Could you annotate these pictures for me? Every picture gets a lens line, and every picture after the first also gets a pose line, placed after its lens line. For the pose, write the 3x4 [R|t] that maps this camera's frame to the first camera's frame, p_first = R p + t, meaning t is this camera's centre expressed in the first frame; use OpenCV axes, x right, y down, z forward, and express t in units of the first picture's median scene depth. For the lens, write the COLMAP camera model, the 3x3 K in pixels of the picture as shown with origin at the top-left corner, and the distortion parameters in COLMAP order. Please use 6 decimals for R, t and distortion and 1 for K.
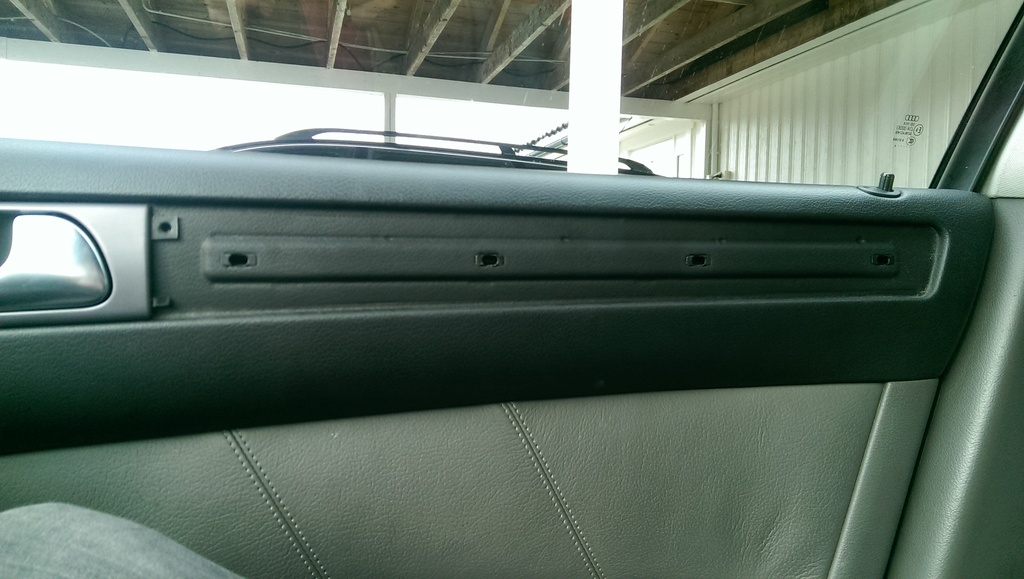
lens RADIAL K [[717.2, 0, 512.2], [0, 717.2, 287.5], [0, 0, 1]] dist [0.035662, -0.049037]
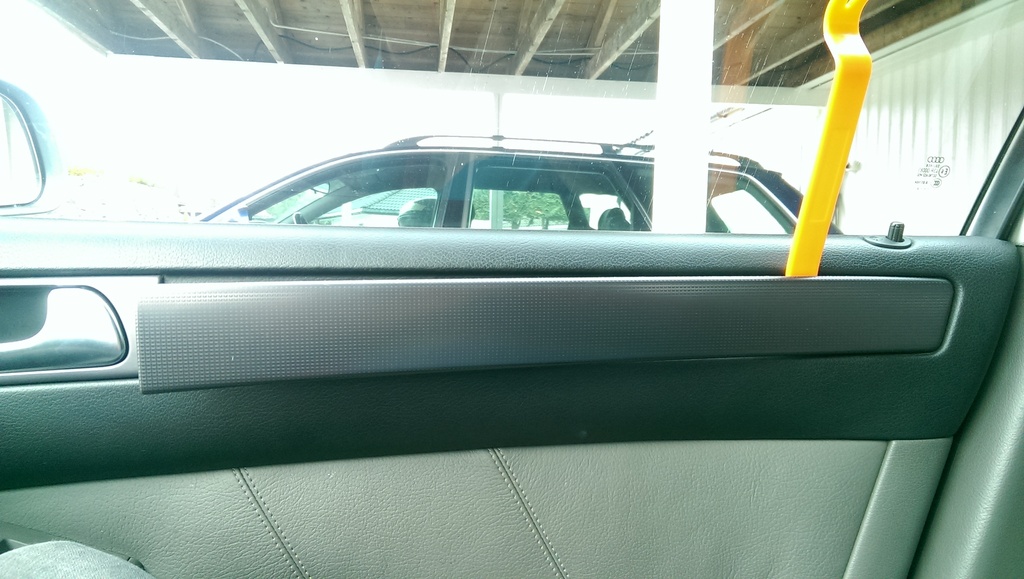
lens RADIAL K [[717.2, 0, 509.5], [0, 717.2, 286.2], [0, 0, 1]] dist [0.035662, -0.049037]
pose [[0.986695, 0.005999, -0.162474, 0.166575], [-0.004719, 0.999955, 0.008263, -0.078710], [0.162516, -0.007387, 0.986678, -0.033537]]
